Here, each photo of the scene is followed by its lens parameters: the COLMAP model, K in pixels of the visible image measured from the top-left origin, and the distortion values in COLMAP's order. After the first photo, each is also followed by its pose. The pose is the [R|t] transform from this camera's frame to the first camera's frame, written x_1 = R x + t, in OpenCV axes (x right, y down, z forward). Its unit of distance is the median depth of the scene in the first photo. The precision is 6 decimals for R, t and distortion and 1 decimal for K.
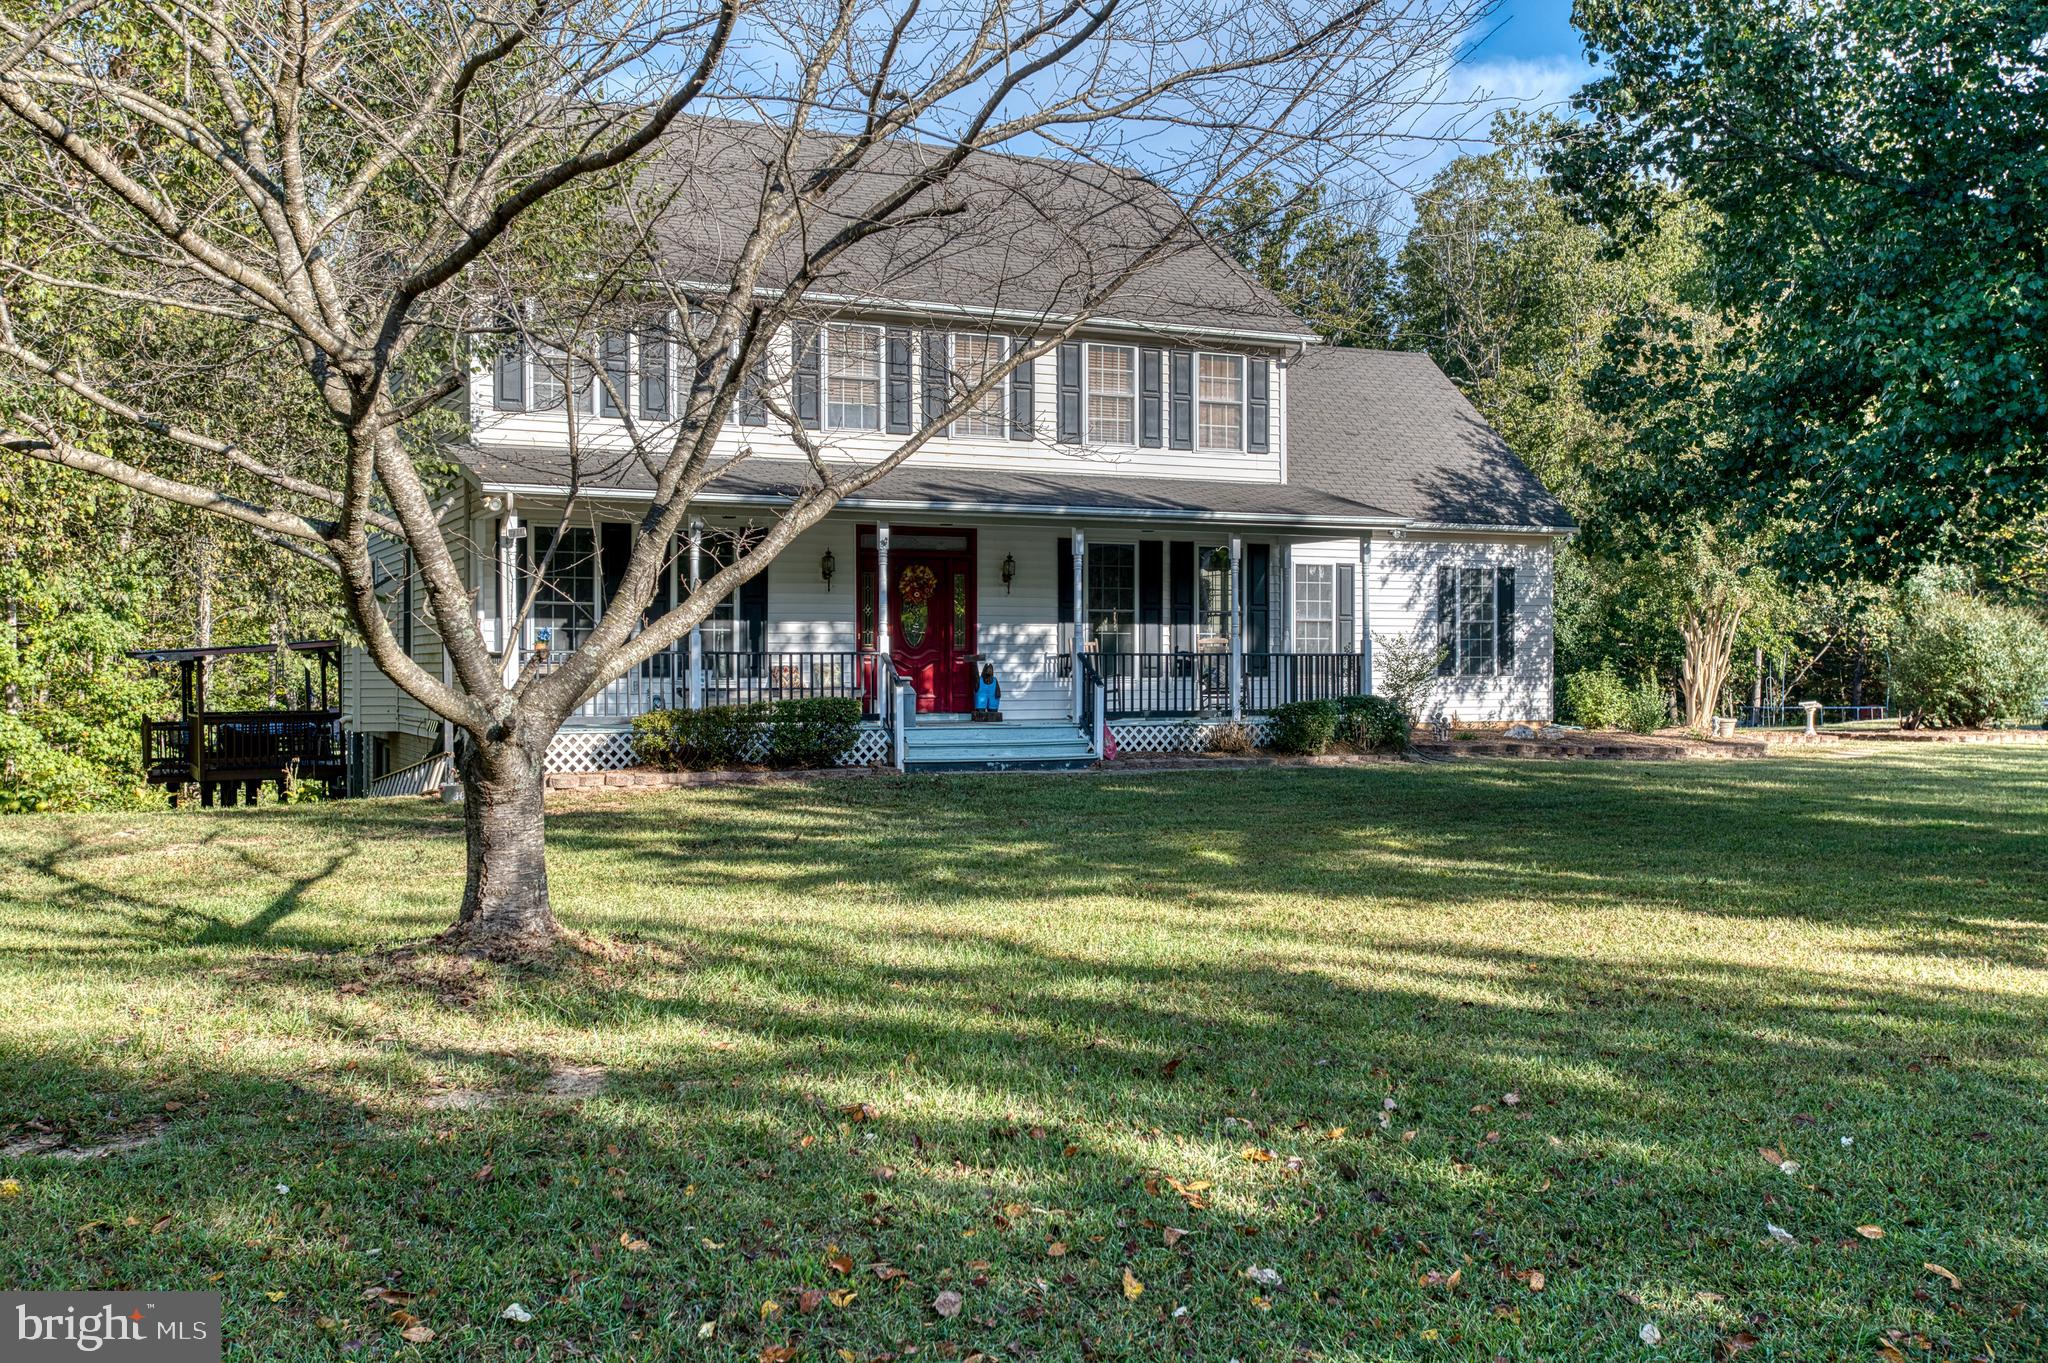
lens RADIAL K [[1975.7, 0, 1039.0], [0, 1975.7, 691.2], [0, 0, 1]] dist [0.075271, 0.000000]
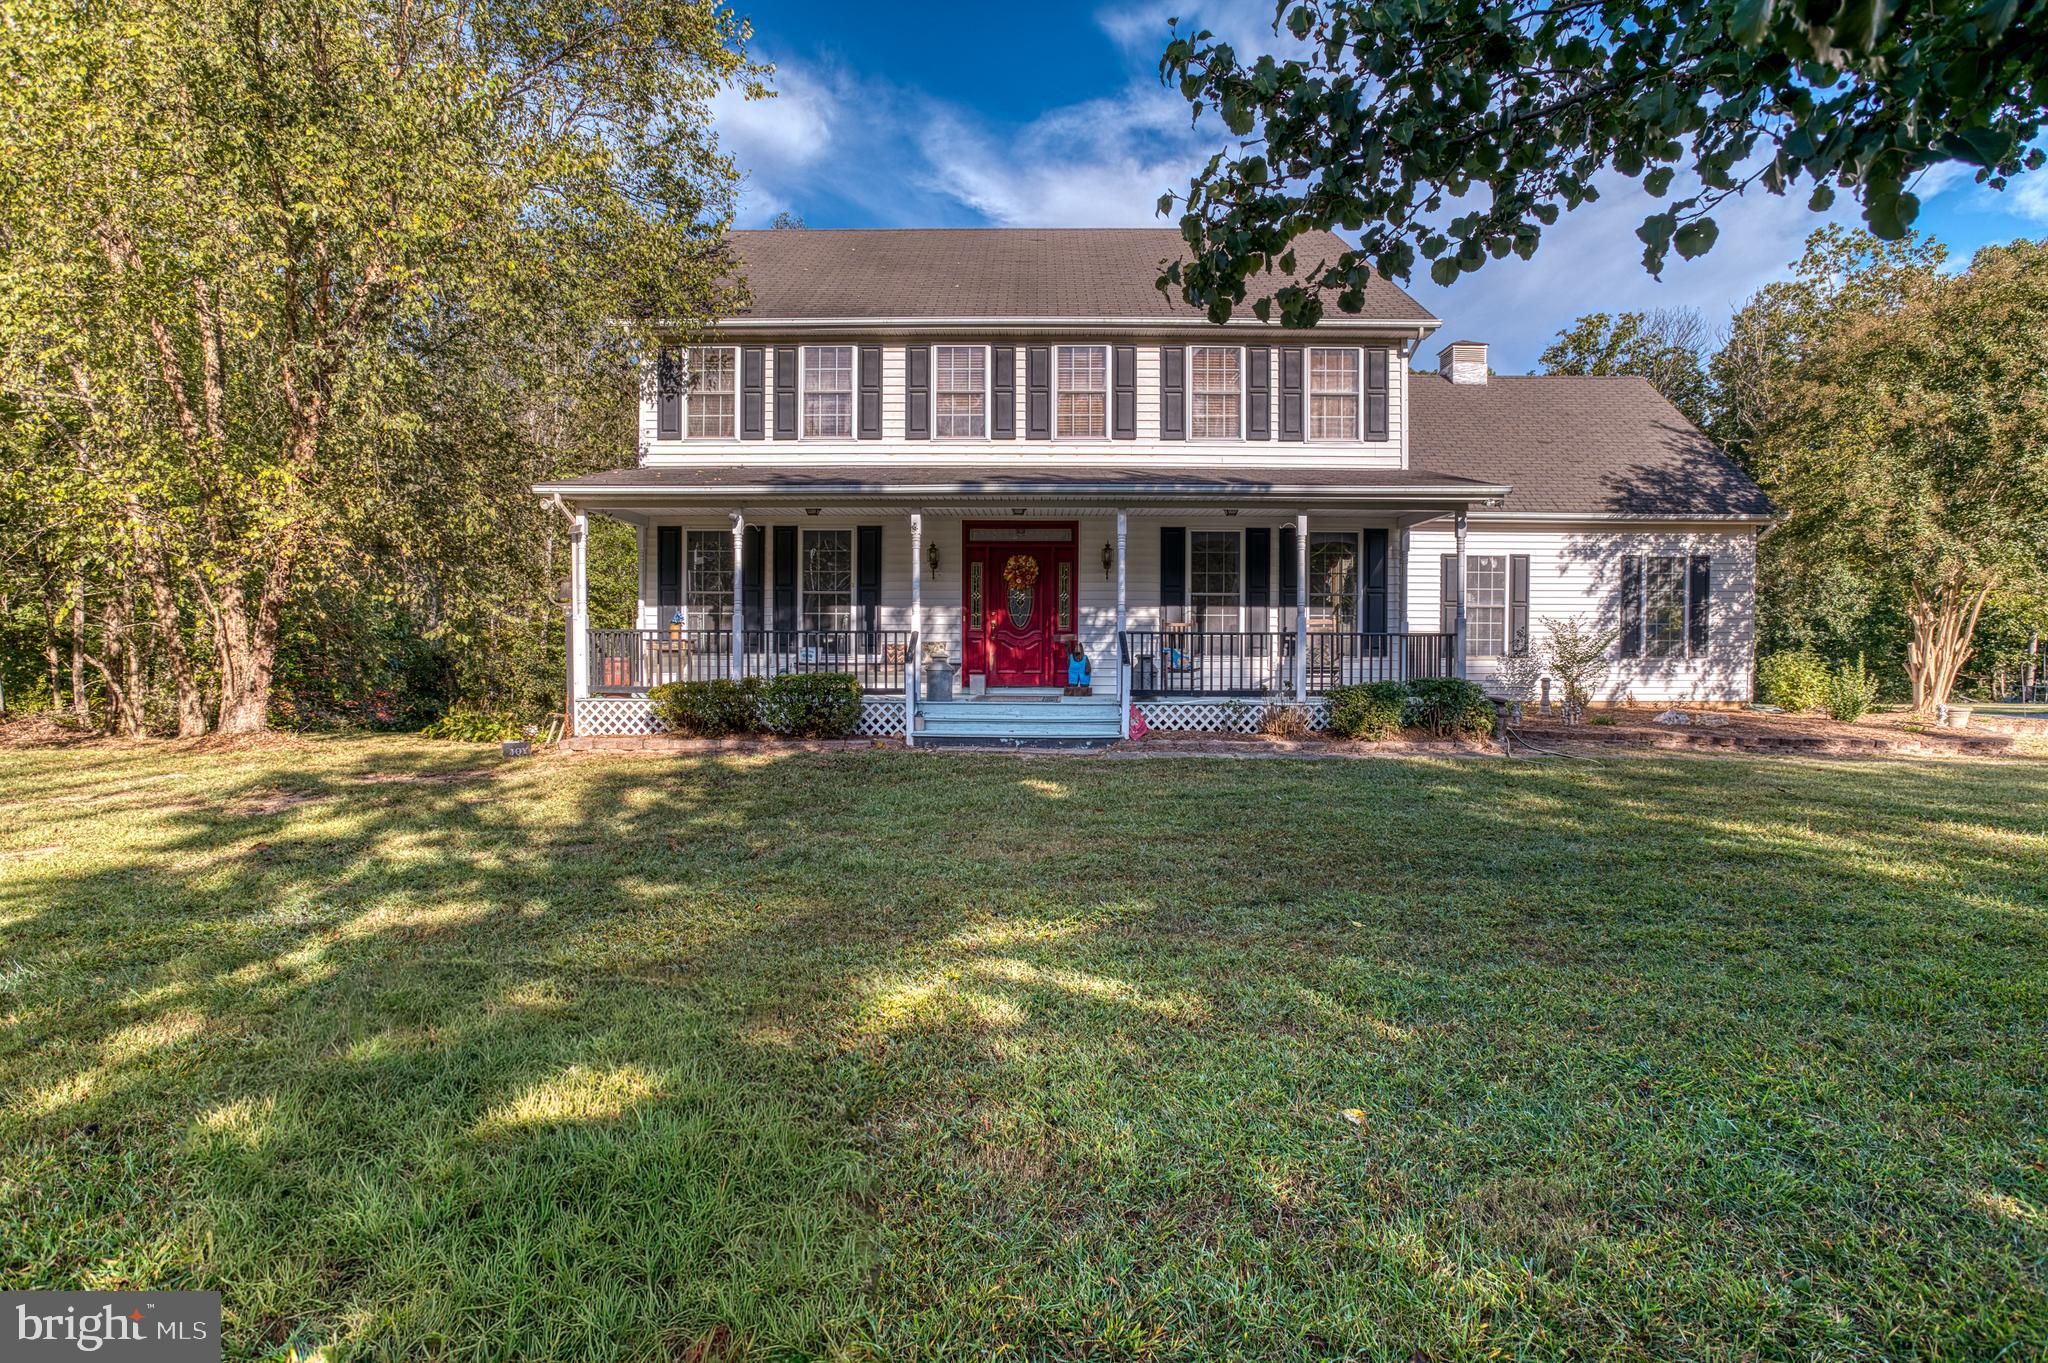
lens RADIAL K [[1004.1, 0, 1034.8], [0, 1004.1, 670.7], [0, 0, 1]] dist [-0.032083, 0.015101]
pose [[0.899103, 0.013936, -0.437514, 0.171729], [-0.010623, 0.999893, 0.010020, -0.003344], [0.437607, -0.004362, 0.899156, 0.430509]]
